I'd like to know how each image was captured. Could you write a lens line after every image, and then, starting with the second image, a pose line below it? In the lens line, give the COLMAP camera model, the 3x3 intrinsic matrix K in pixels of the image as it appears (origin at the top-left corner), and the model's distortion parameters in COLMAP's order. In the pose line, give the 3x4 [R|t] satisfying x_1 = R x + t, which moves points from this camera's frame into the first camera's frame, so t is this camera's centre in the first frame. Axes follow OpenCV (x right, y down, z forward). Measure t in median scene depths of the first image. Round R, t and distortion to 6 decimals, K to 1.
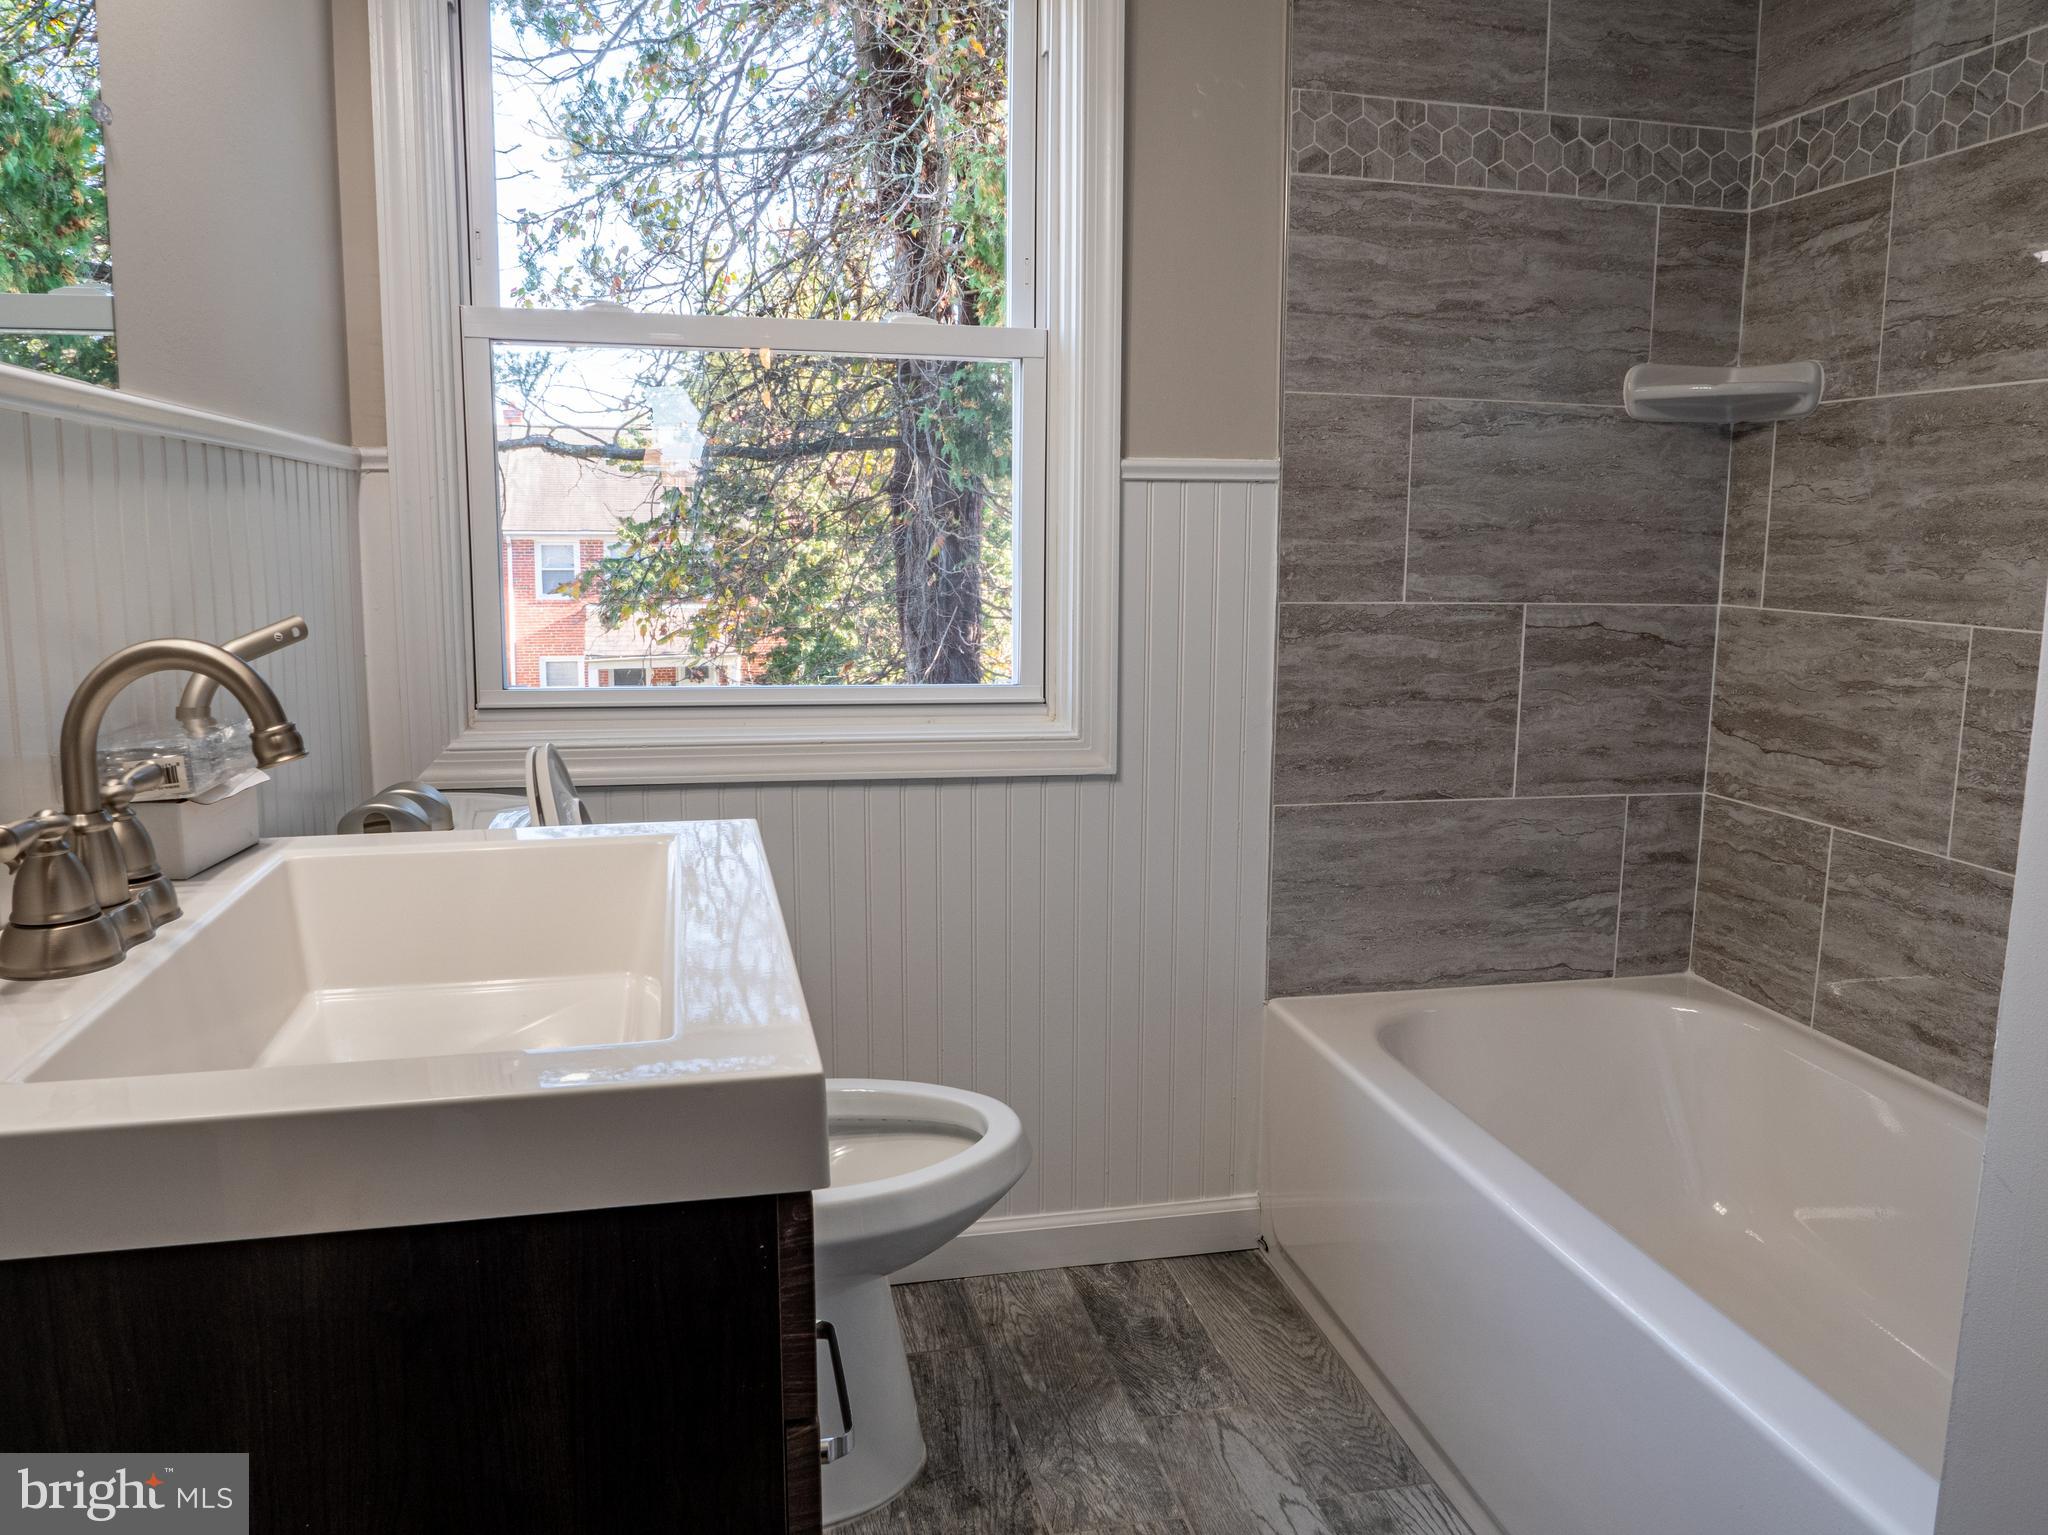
lens RADIAL K [[1500.0, 0, 1022.6], [0, 1500.0, 752.9], [0, 0, 1]] dist [-0.048881, 0.016016]
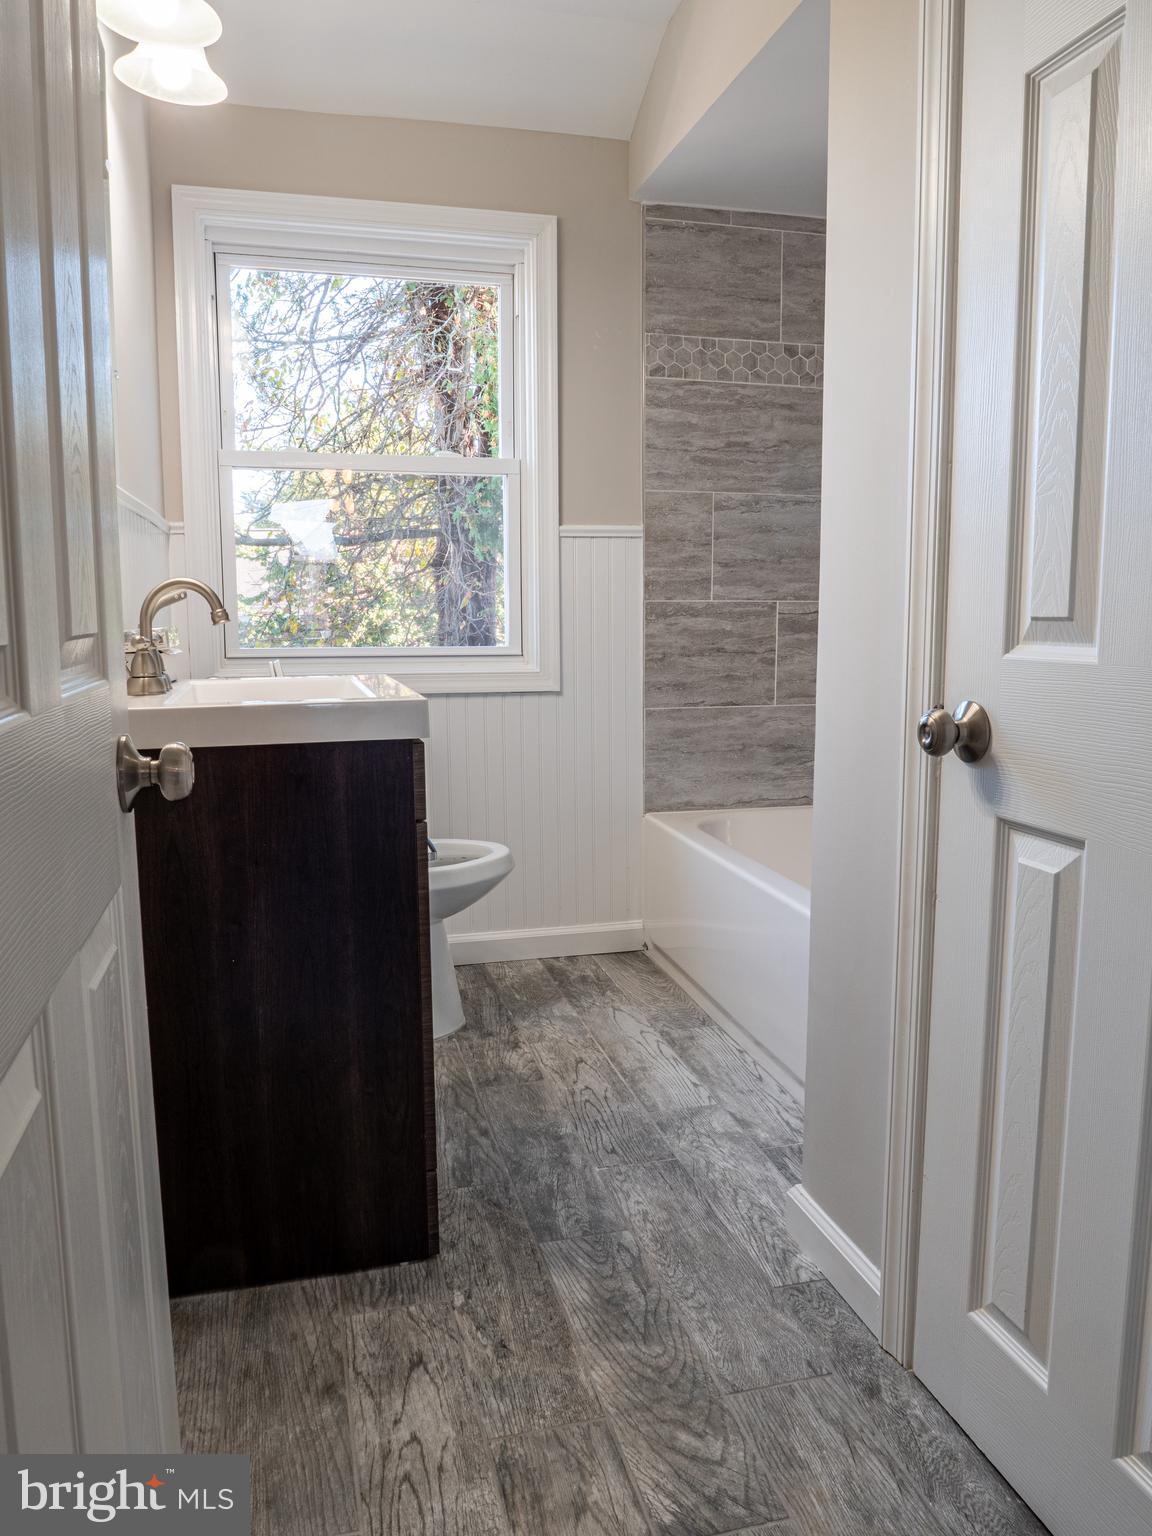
lens RADIAL K [[1125.0, 0, 571.8], [0, 1125.0, 757.5], [0, 0, 1]] dist [-0.048881, 0.016016]
pose [[0.999291, -0.016590, 0.033812, 0.026401], [0.016983, 0.999791, -0.011373, 0.110915], [-0.033617, 0.011939, 0.999363, -0.413075]]
